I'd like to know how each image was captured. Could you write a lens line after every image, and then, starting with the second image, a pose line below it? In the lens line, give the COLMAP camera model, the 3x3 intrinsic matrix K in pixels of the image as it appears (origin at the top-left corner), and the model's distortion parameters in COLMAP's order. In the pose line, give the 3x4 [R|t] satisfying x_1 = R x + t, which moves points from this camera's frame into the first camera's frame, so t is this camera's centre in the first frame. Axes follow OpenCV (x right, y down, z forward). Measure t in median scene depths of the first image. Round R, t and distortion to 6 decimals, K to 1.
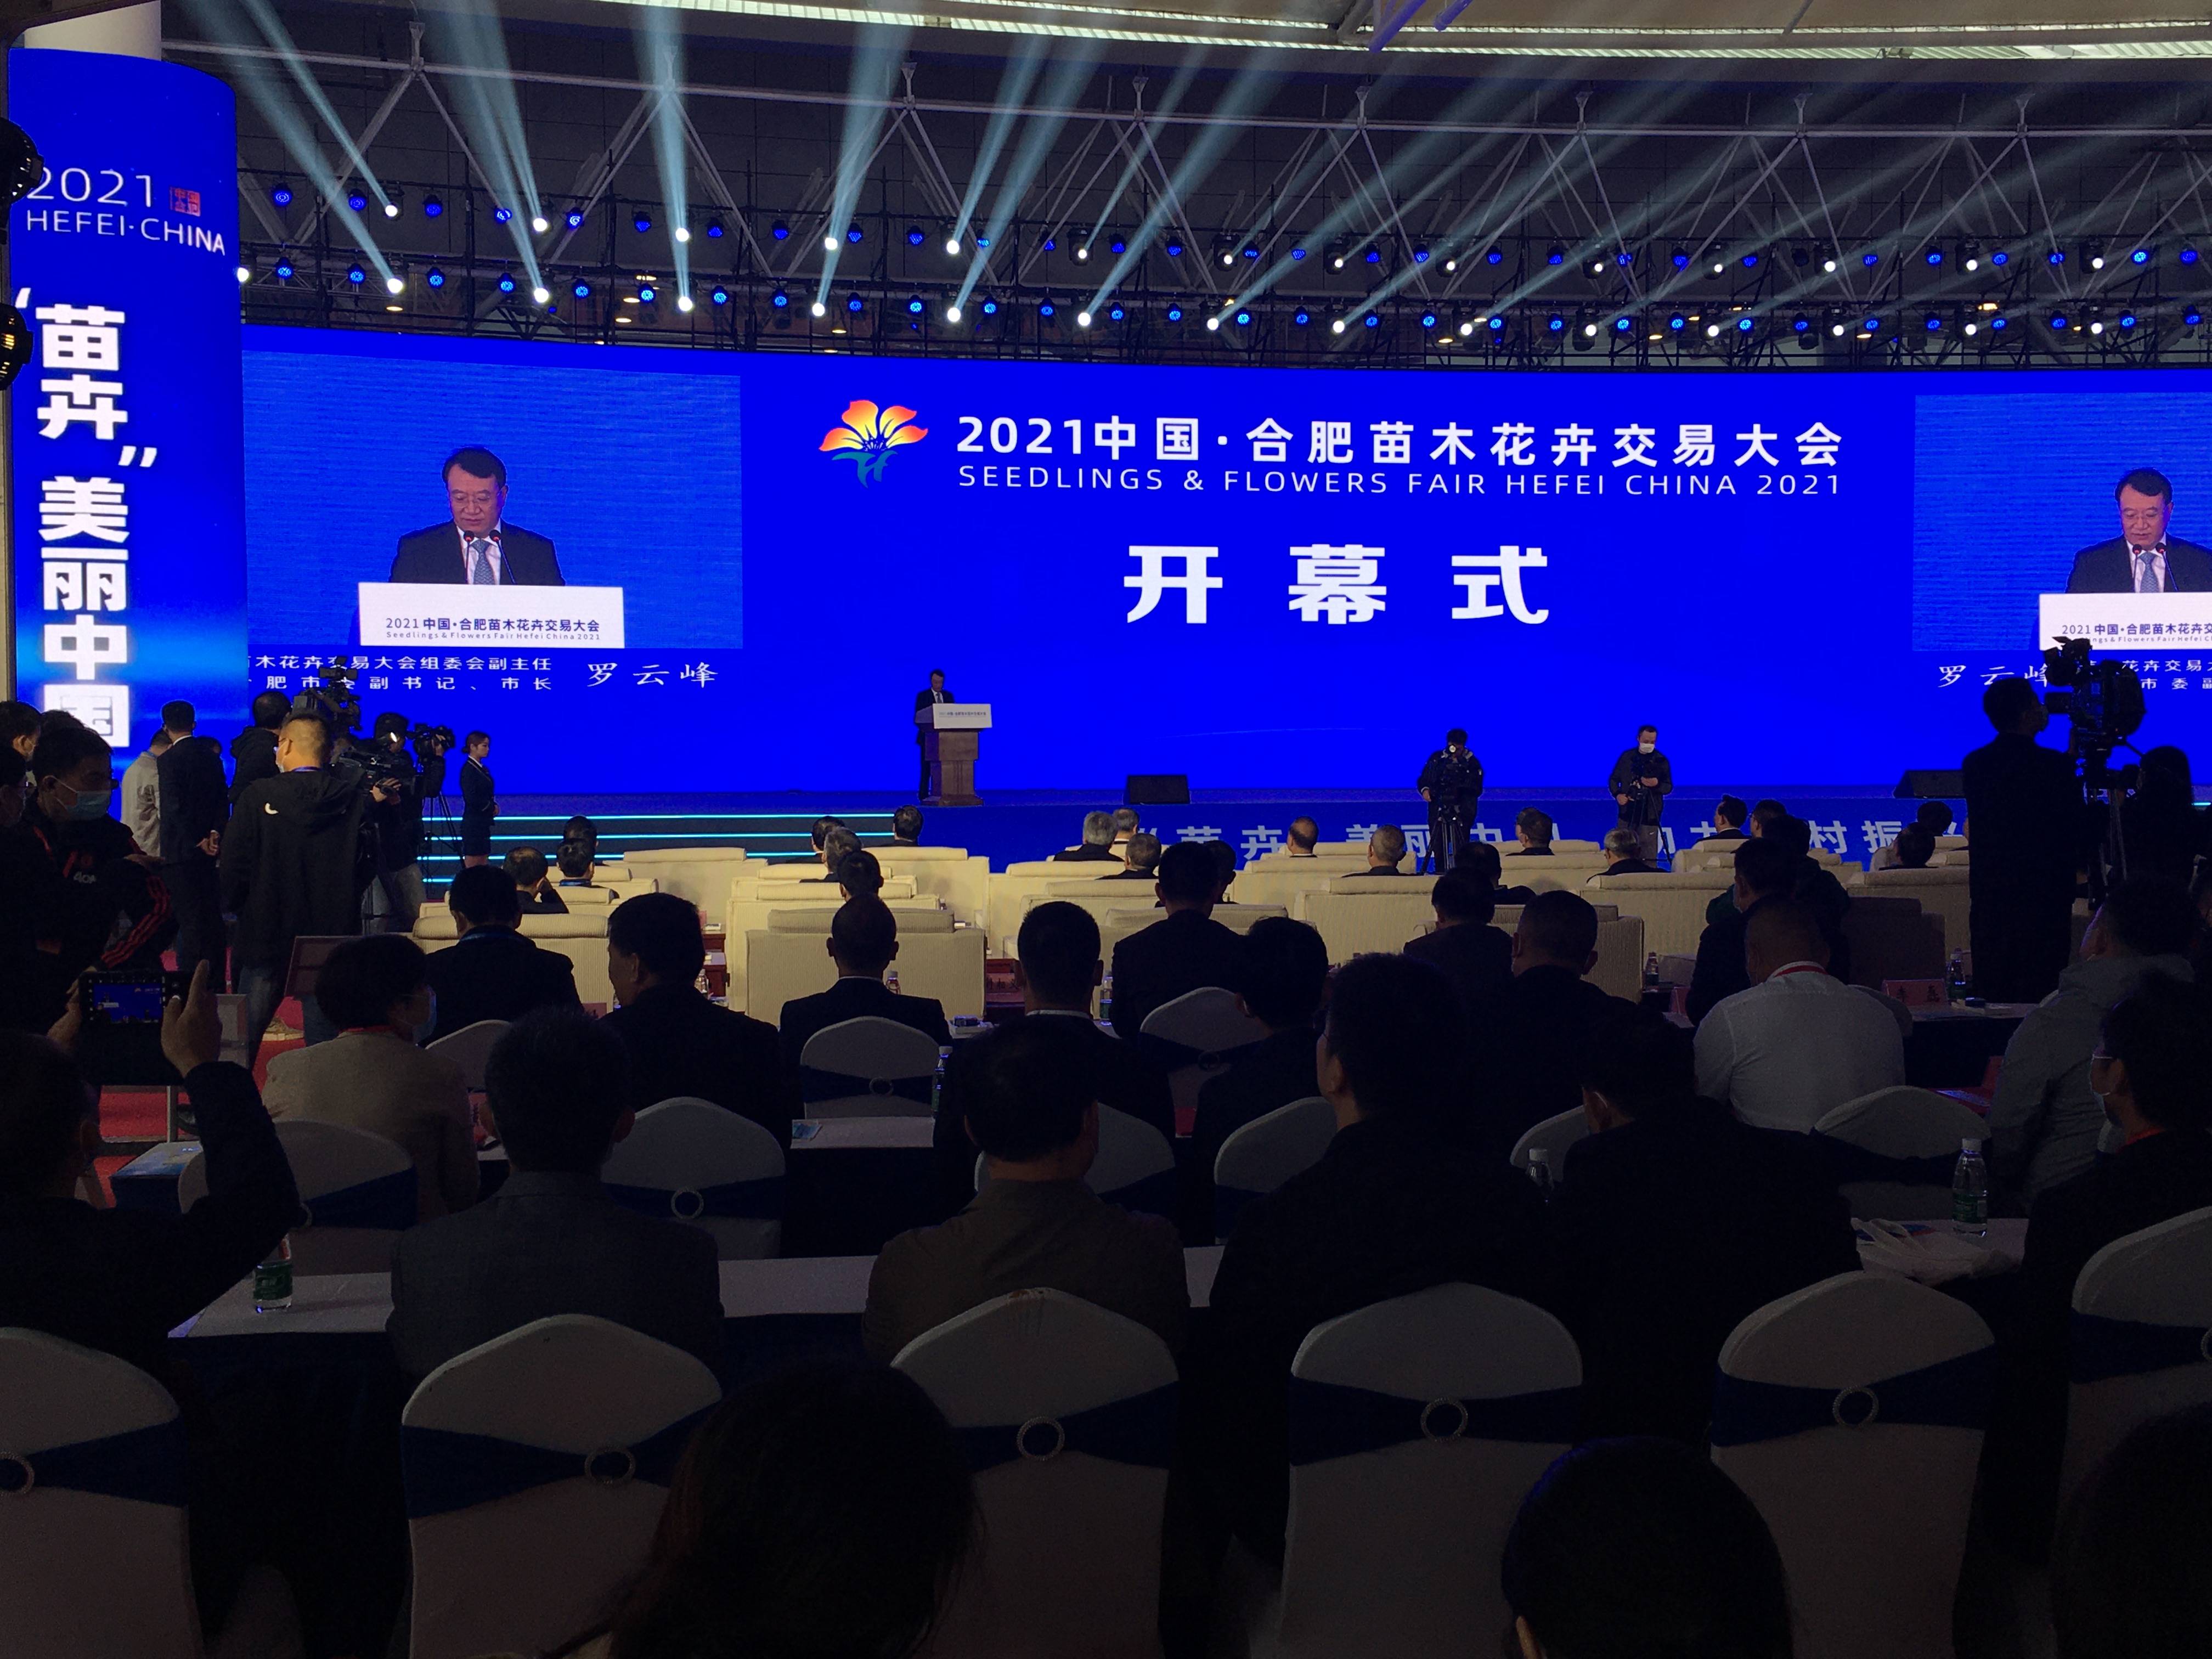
lens RADIAL K [[2334.6, 0, 1106.0], [0, 2334.6, 829.5], [0, 0, 1]] dist [-0.004724, -0.103848]
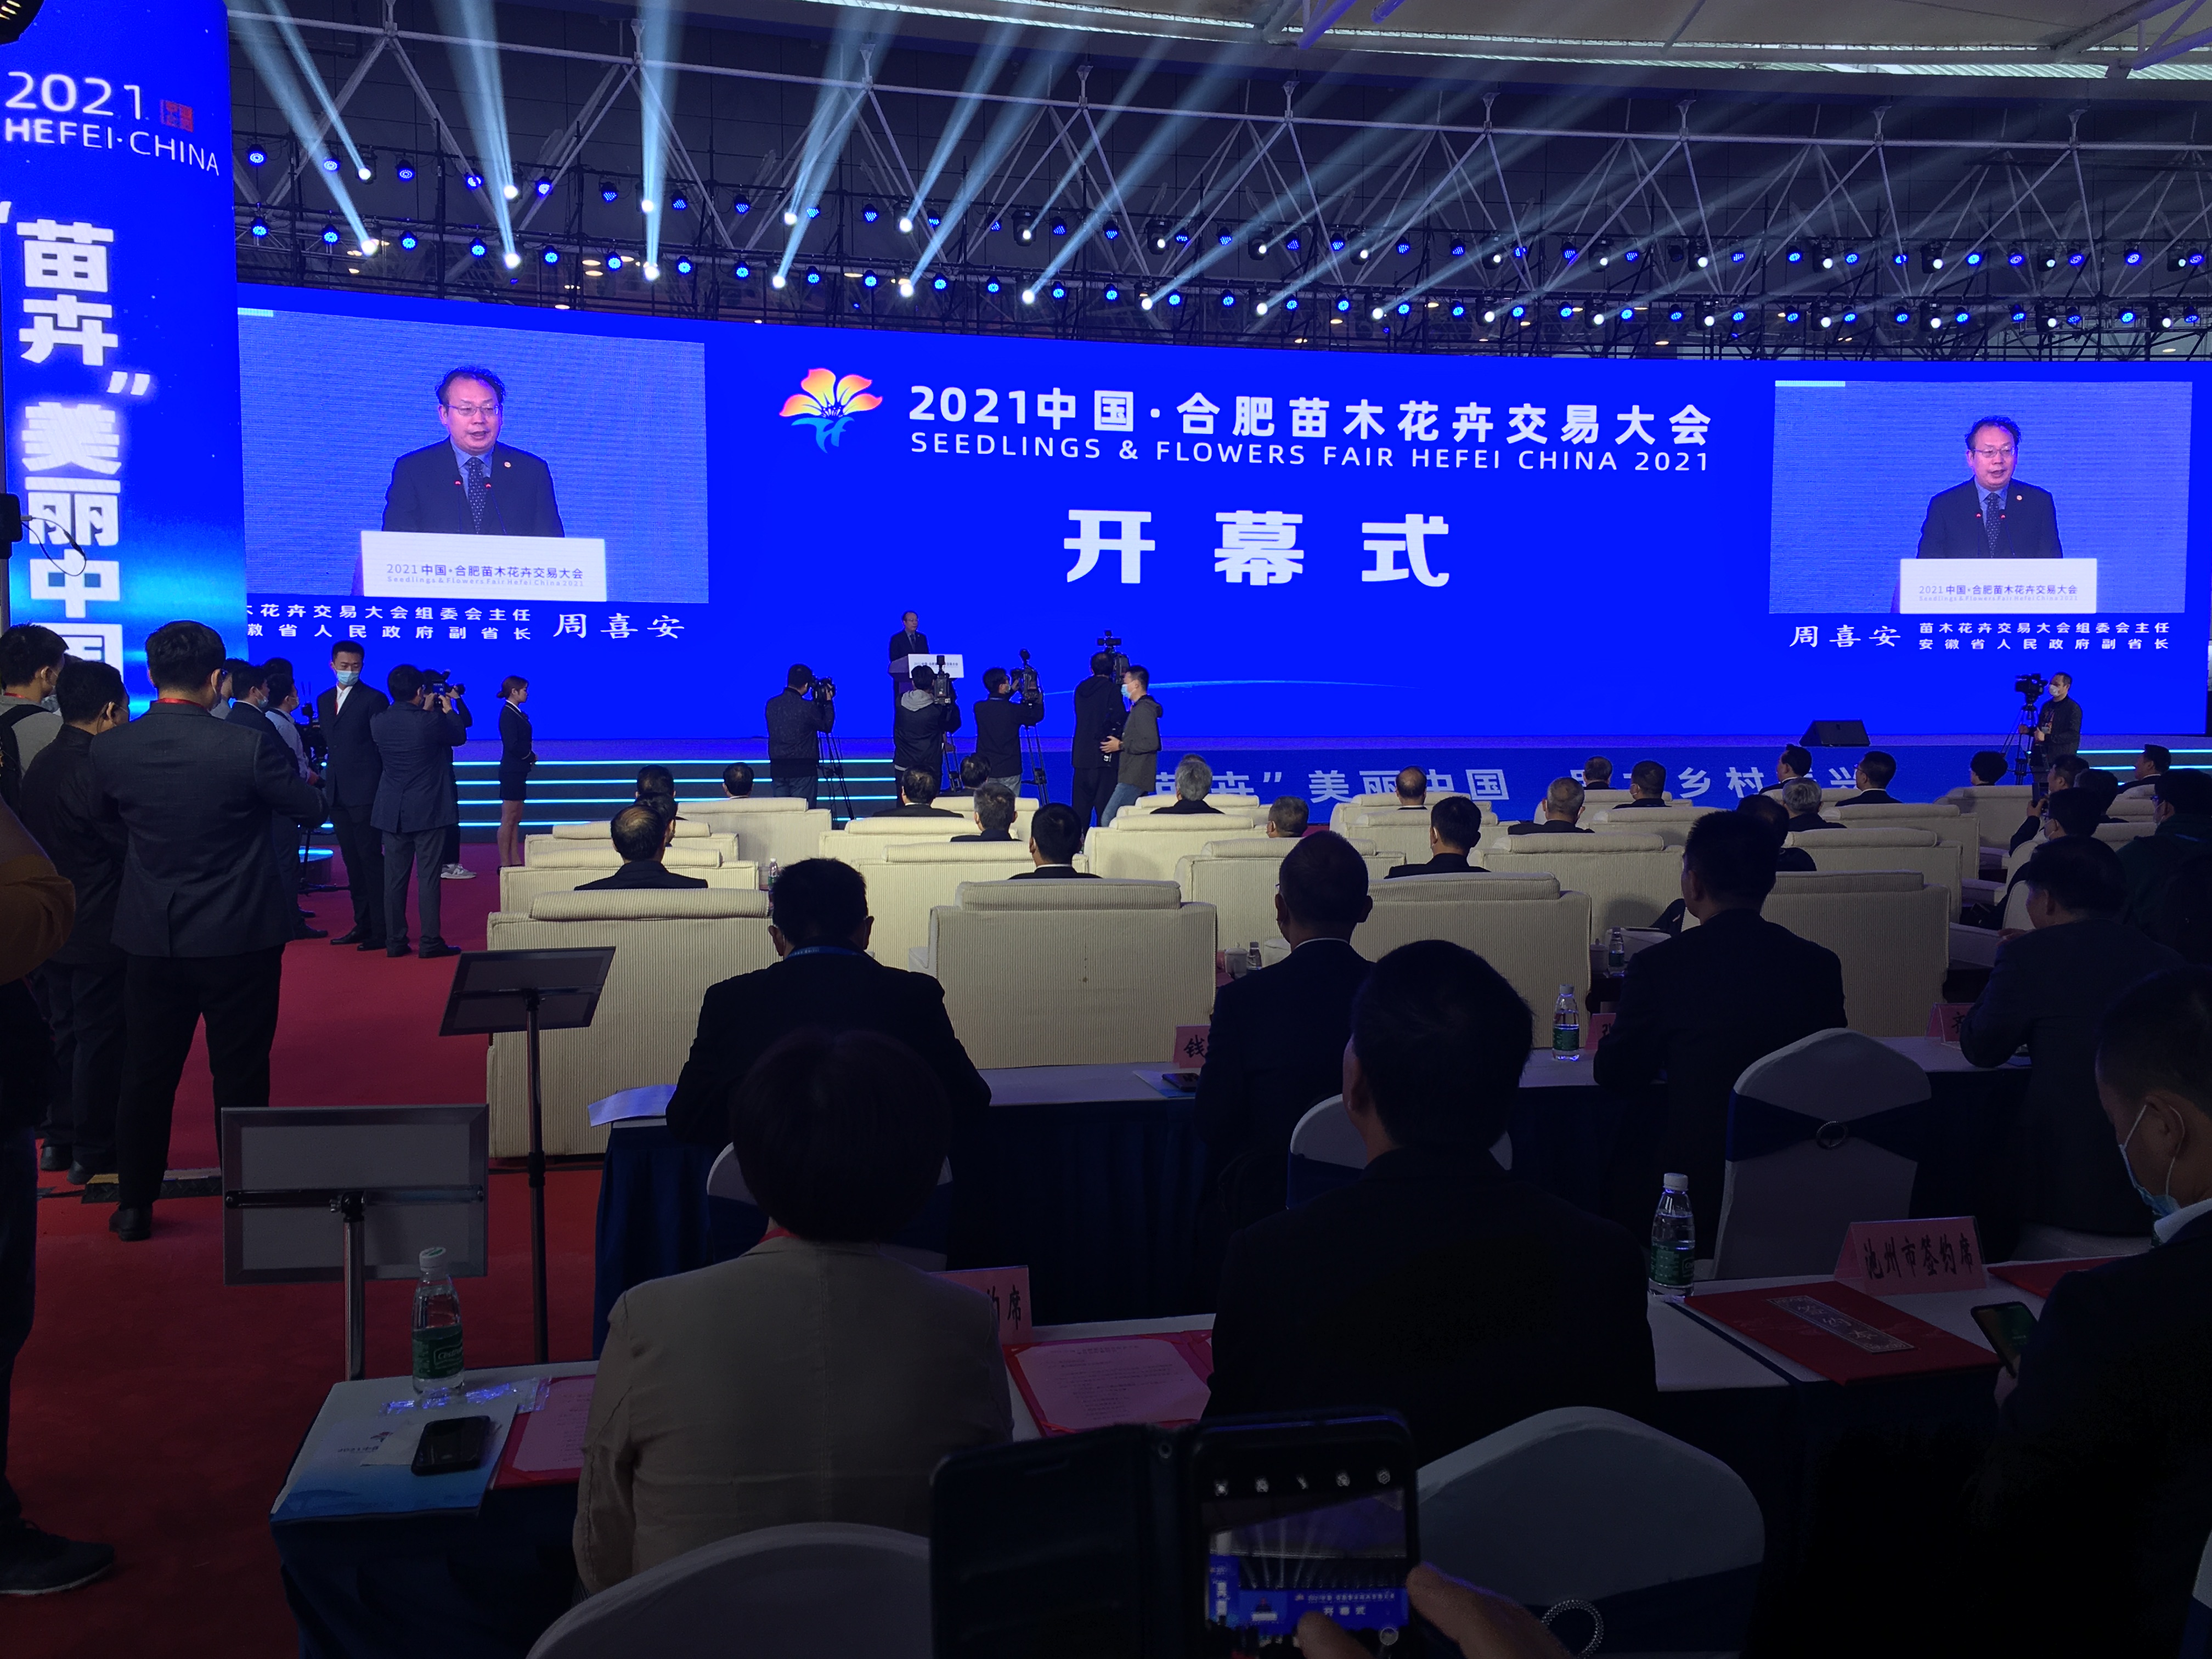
lens RADIAL K [[1958.7, 0, 1106.0], [0, 1958.7, 829.5], [0, 0, 1]] dist [-0.000139, -0.065140]
pose [[0.996440, -0.002997, 0.084252, -0.049500], [0.000618, 0.999601, 0.028243, -0.000064], [-0.084303, -0.028090, 0.996044, 0.096148]]
